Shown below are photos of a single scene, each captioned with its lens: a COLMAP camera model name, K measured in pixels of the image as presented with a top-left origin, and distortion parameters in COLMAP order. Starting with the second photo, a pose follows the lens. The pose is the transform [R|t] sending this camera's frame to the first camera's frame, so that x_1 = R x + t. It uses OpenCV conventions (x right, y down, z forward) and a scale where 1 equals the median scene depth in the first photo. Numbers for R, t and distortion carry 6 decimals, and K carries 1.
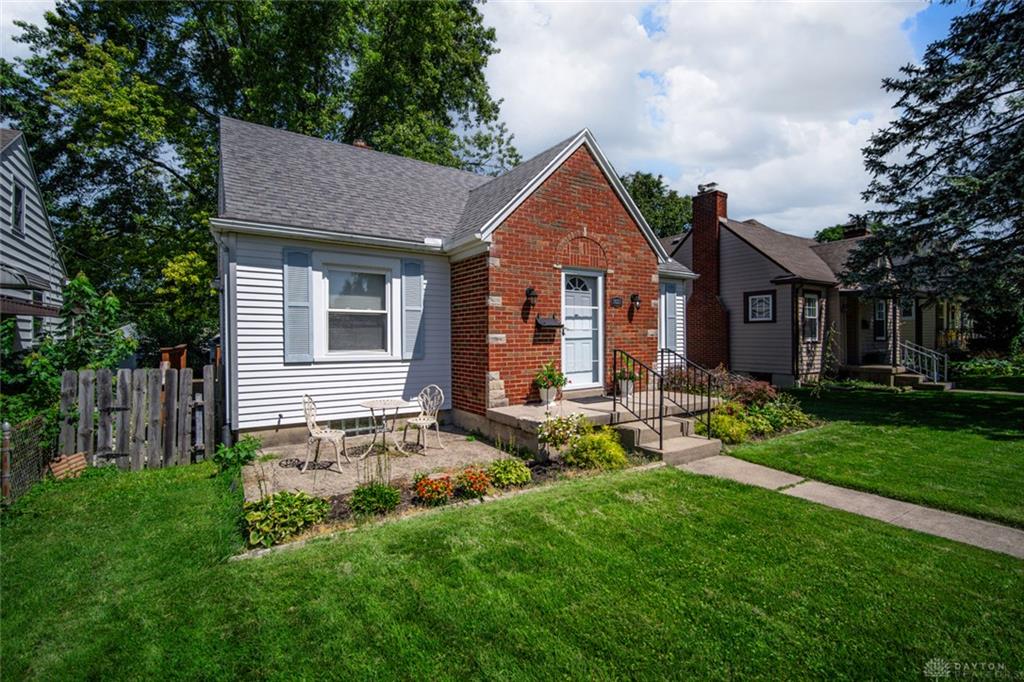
lens RADIAL K [[472.3, 0, 513.2], [0, 472.3, 332.3], [0, 0, 1]] dist [-0.000623, -0.000039]
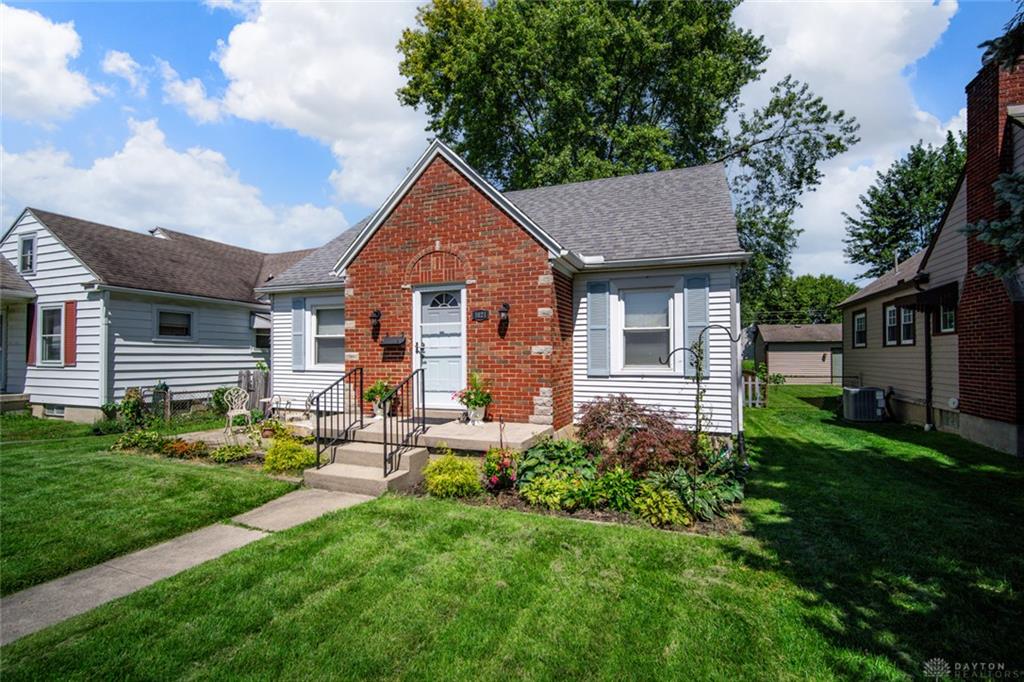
lens RADIAL K [[445.0, 0, 512.0], [0, 445.0, 341.0], [0, 0, 1]] dist [-0.000374, -0.000080]
pose [[0.578822, -0.021202, -0.815178, 0.961382], [0.008953, 0.999767, -0.019645, 0.000905], [0.815405, 0.004072, 0.578877, 0.589872]]
